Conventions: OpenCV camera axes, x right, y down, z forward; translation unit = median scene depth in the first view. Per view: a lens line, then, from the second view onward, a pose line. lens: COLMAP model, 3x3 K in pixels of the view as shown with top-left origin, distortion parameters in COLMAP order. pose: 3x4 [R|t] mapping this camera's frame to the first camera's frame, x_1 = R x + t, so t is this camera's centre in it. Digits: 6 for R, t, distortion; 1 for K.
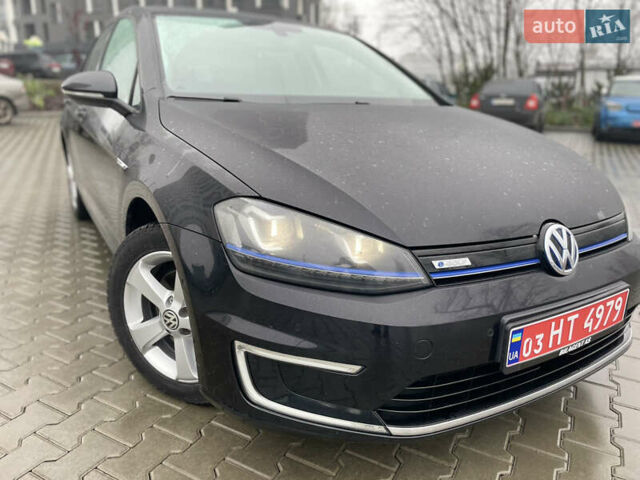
lens RADIAL K [[484.5, 0, 320.0], [0, 484.5, 240.0], [0, 0, 1]] dist [0.120077, -0.153631]
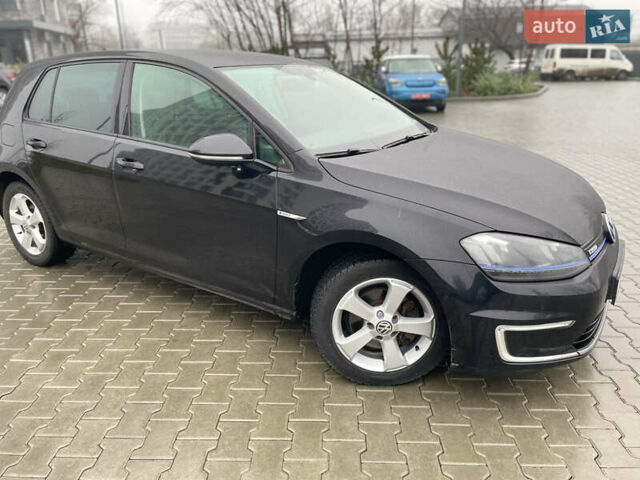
lens RADIAL K [[484.5, 0, 320.0], [0, 484.5, 240.0], [0, 0, 1]] dist [0.120077, -0.153631]
pose [[0.891891, -0.185854, 0.412298, -0.964316], [0.161754, 0.982444, 0.092953, -0.224019], [-0.422335, -0.016213, 0.906295, -0.122432]]
